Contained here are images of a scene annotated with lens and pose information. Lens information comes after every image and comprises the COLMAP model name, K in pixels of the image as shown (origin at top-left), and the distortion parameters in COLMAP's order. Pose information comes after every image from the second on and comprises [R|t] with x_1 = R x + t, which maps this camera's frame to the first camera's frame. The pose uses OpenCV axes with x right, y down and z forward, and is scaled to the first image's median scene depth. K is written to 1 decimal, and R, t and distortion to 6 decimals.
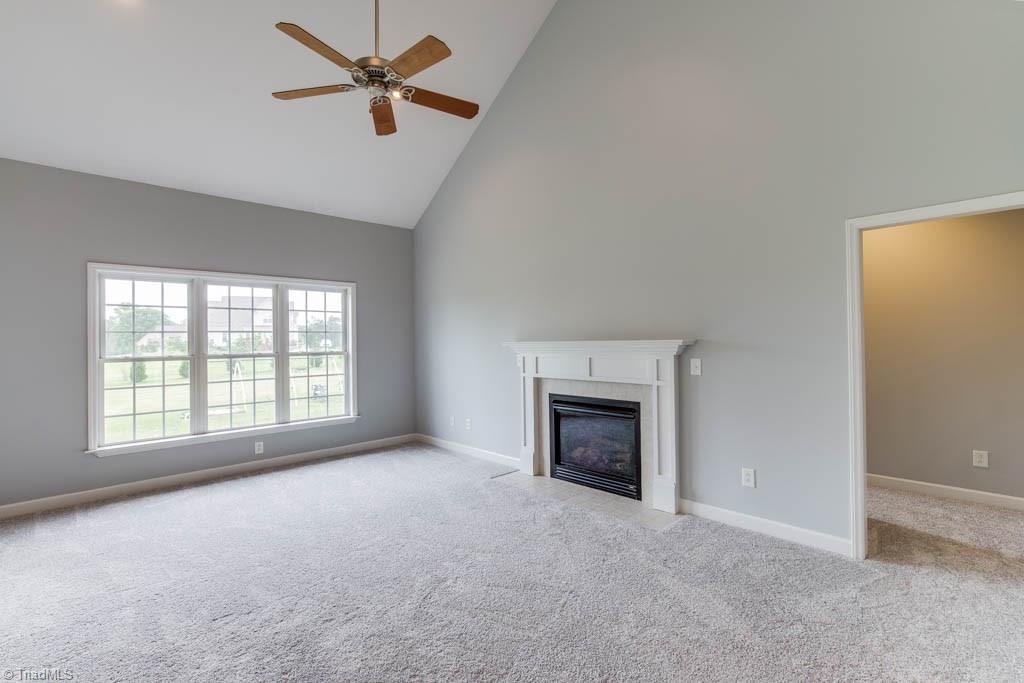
lens RADIAL K [[466.0, 0, 510.8], [0, 466.0, 339.7], [0, 0, 1]] dist [-0.014583, 0.007341]
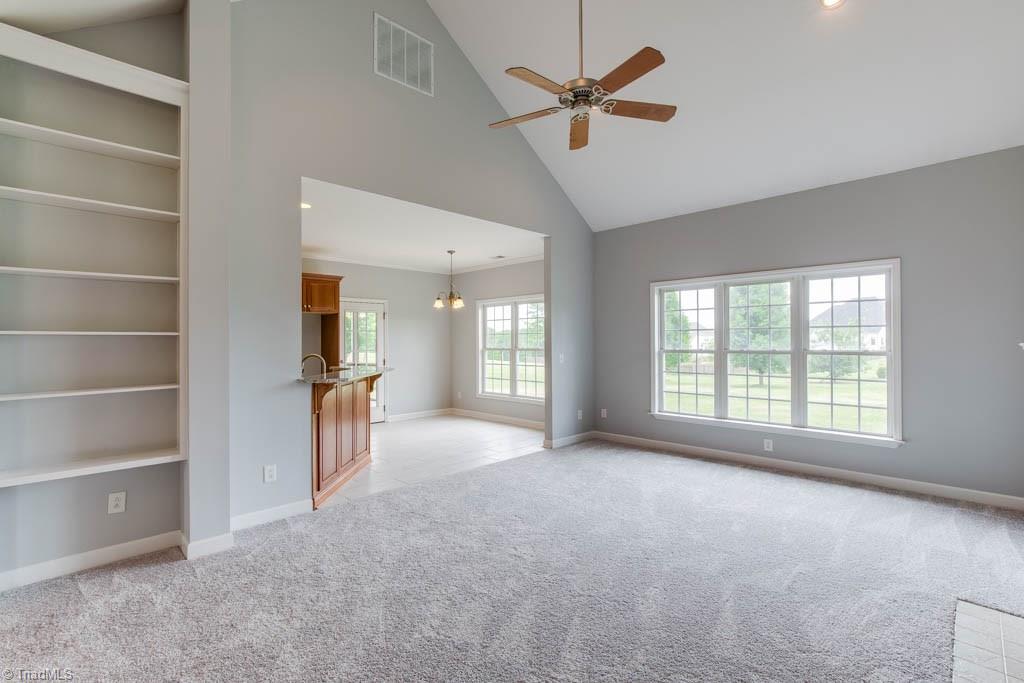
lens RADIAL K [[466.0, 0, 512.8], [0, 466.0, 338.9], [0, 0, 1]] dist [-0.014583, 0.007341]
pose [[0.021864, 0.009642, -0.999714, 0.430037], [0.006033, 0.999934, 0.009776, -0.007000], [0.999743, -0.006245, 0.021804, 0.432766]]
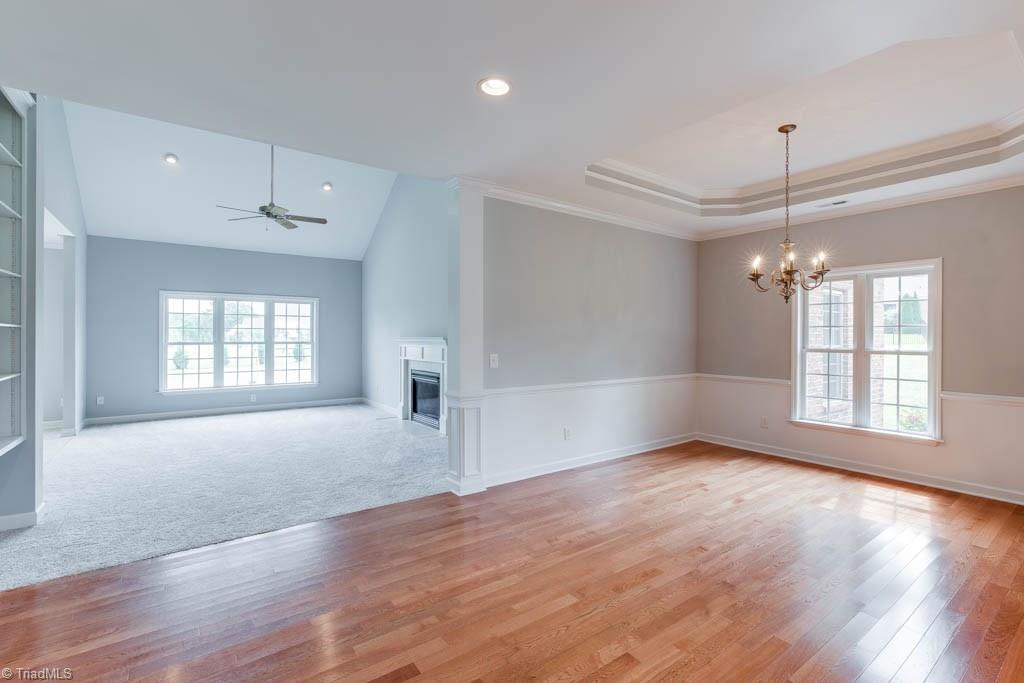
lens RADIAL K [[466.0, 0, 514.6], [0, 466.0, 338.7], [0, 0, 1]] dist [-0.014583, 0.007341]
pose [[0.991038, 0.017949, -0.132370, 0.603416], [-0.017256, 0.999831, 0.006380, -0.007917], [0.132462, -0.004039, 0.991180, -0.527431]]
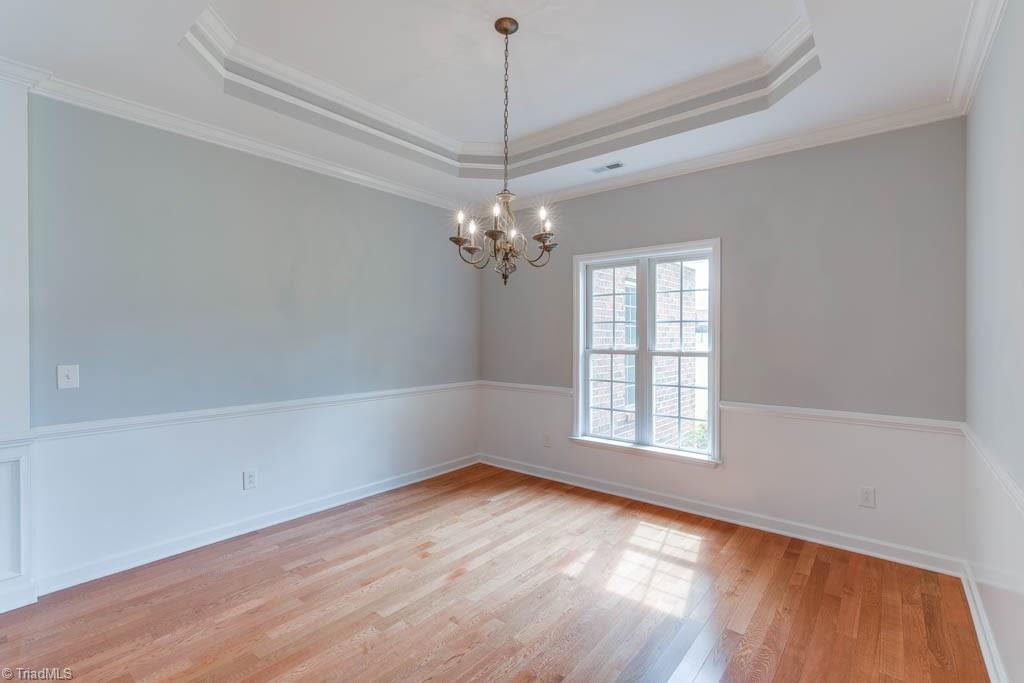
lens RADIAL K [[466.0, 0, 514.4], [0, 466.0, 339.6], [0, 0, 1]] dist [-0.014583, 0.007341]
pose [[0.993523, 0.013908, 0.112778, 0.879560], [-0.014983, 0.999850, 0.008694, -0.013390], [-0.112641, -0.010327, 0.993582, -0.243959]]
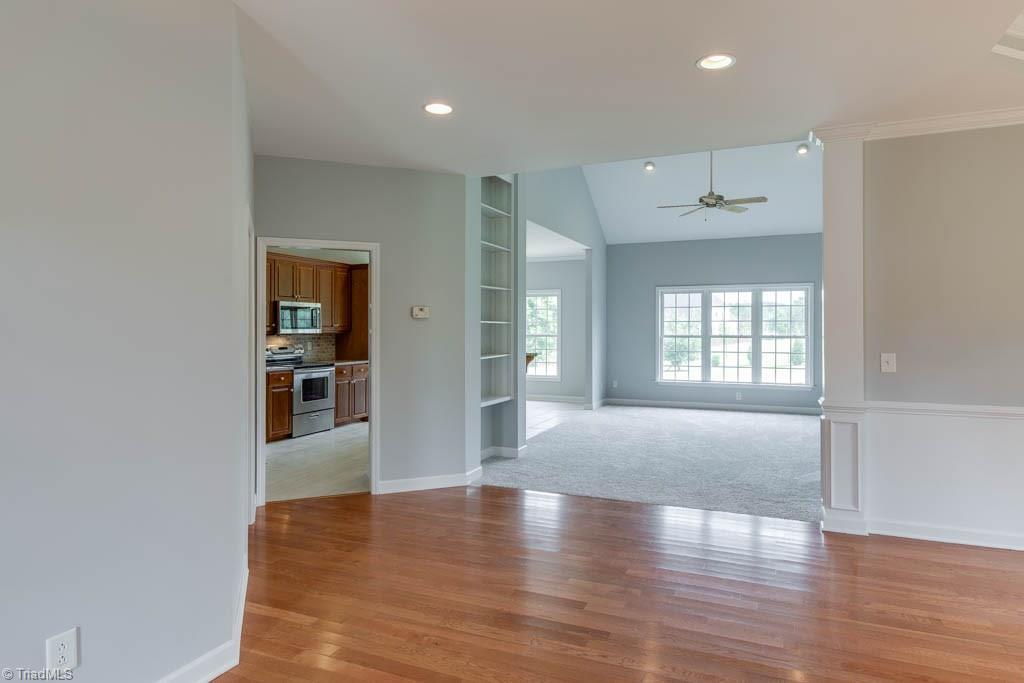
lens RADIAL K [[599.2, 0, 518.1], [0, 599.2, 329.2], [0, 0, 1]] dist [0.017116, -0.008364]
pose [[0.392613, 0.015820, -0.919568, 0.996104], [-0.006098, 0.999875, 0.014598, -0.014778], [0.919683, -0.000123, 0.392661, -0.455233]]
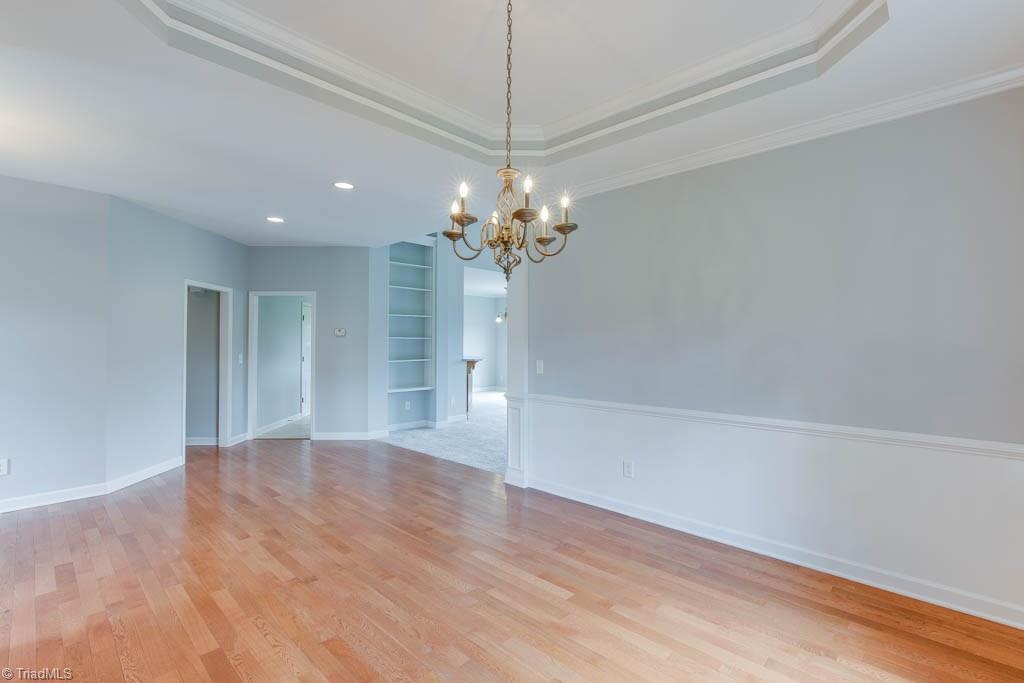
lens RADIAL K [[466.0, 0, 519.5], [0, 466.0, 340.2], [0, 0, 1]] dist [-0.014583, 0.007341]
pose [[0.047093, 0.007584, -0.998862, 1.318137], [-0.004877, 0.999961, 0.007362, -0.017589], [0.998879, 0.004525, 0.047128, 0.228470]]
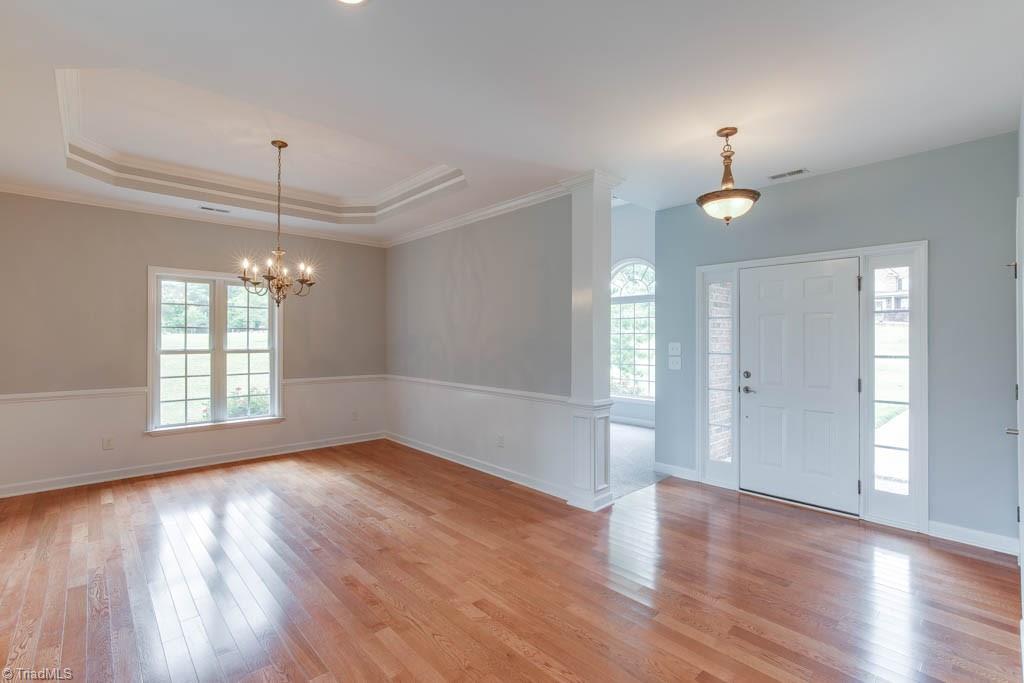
lens RADIAL K [[466.0, 0, 520.9], [0, 466.0, 336.1], [0, 0, 1]] dist [-0.014583, 0.007341]
pose [[0.019849, 0.016503, 0.999667, 0.167617], [0.000701, 0.999863, -0.016520, -0.003965], [-0.999803, 0.001029, 0.019835, -0.177835]]
